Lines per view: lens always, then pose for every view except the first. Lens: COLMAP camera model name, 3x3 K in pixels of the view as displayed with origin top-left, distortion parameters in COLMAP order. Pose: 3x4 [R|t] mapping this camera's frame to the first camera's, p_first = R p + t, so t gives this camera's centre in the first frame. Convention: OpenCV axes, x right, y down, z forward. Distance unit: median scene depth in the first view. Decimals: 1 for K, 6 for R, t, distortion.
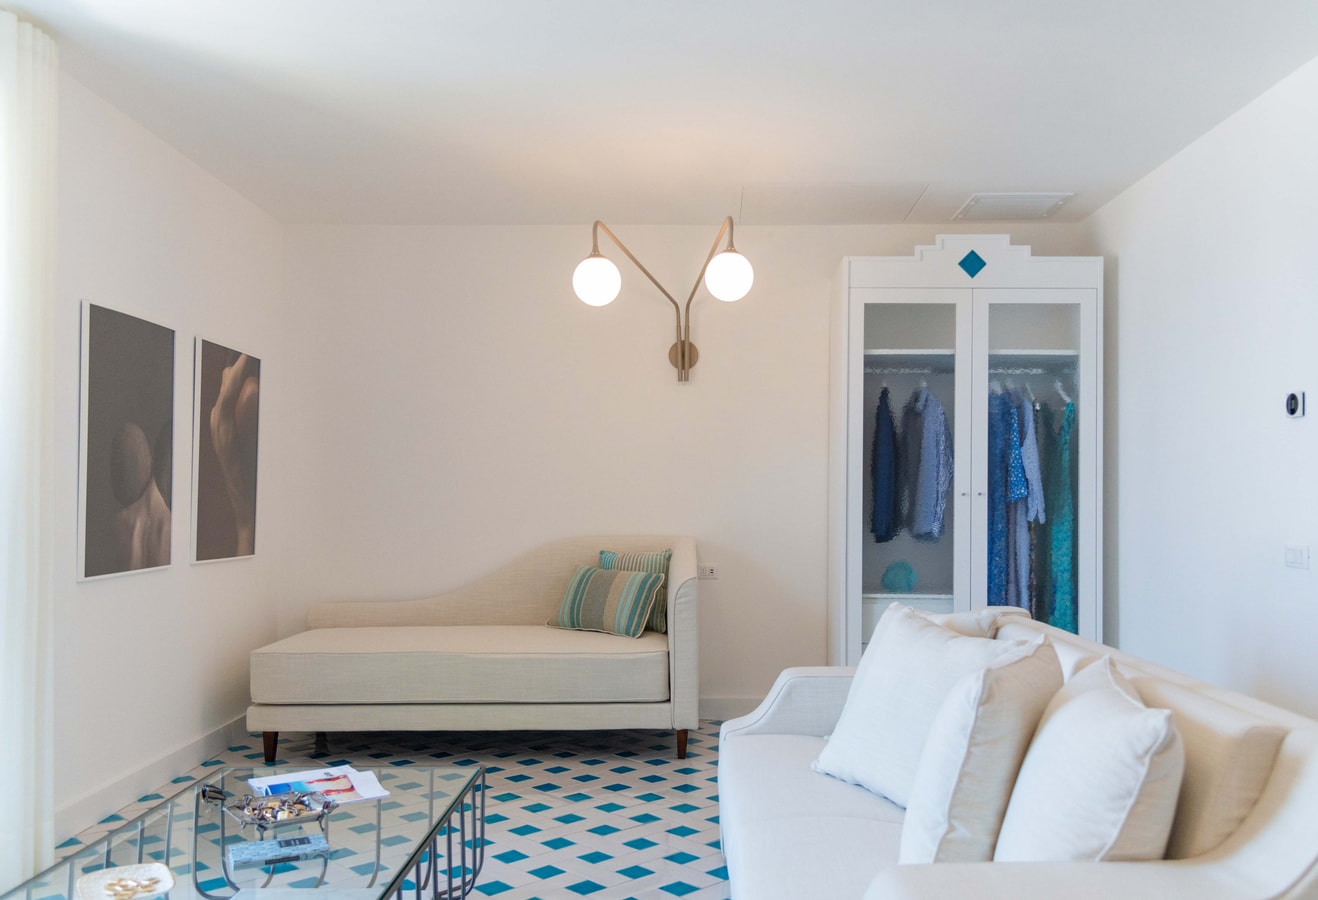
lens RADIAL K [[1168.2, 0, 659.0], [0, 1168.2, 450.0], [0, 0, 1]] dist [0.003277, 0.002962]
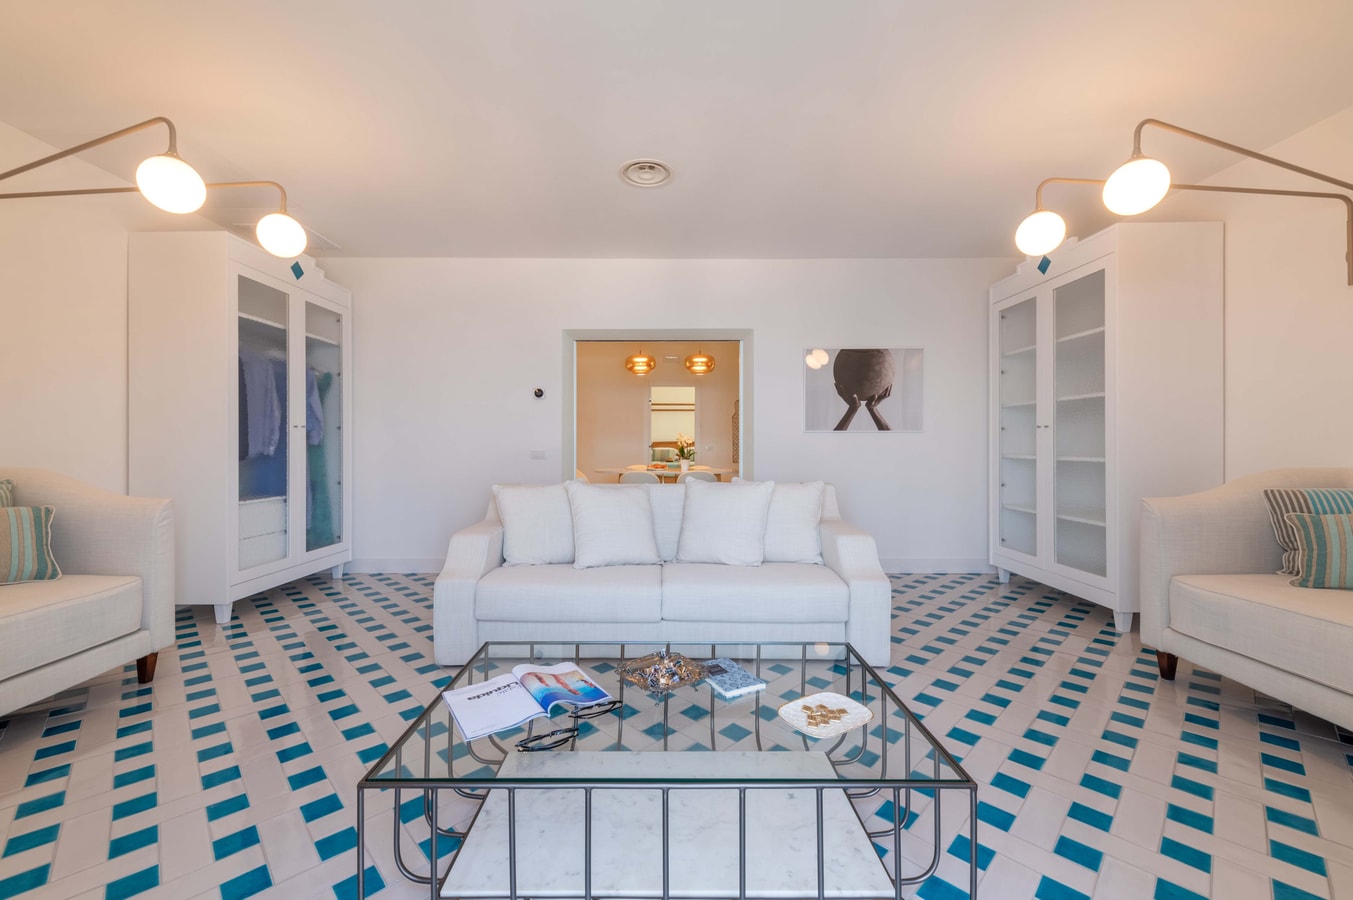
lens RADIAL K [[524.7, 0, 676.5], [0, 524.7, 450.0], [0, 0, 1]] dist [0.000225, -0.000012]
pose [[-0.024175, -0.011265, 0.999644, -0.431941], [-0.036166, 0.999292, 0.010387, 0.045177], [-0.999053, -0.035902, -0.024565, 0.563228]]
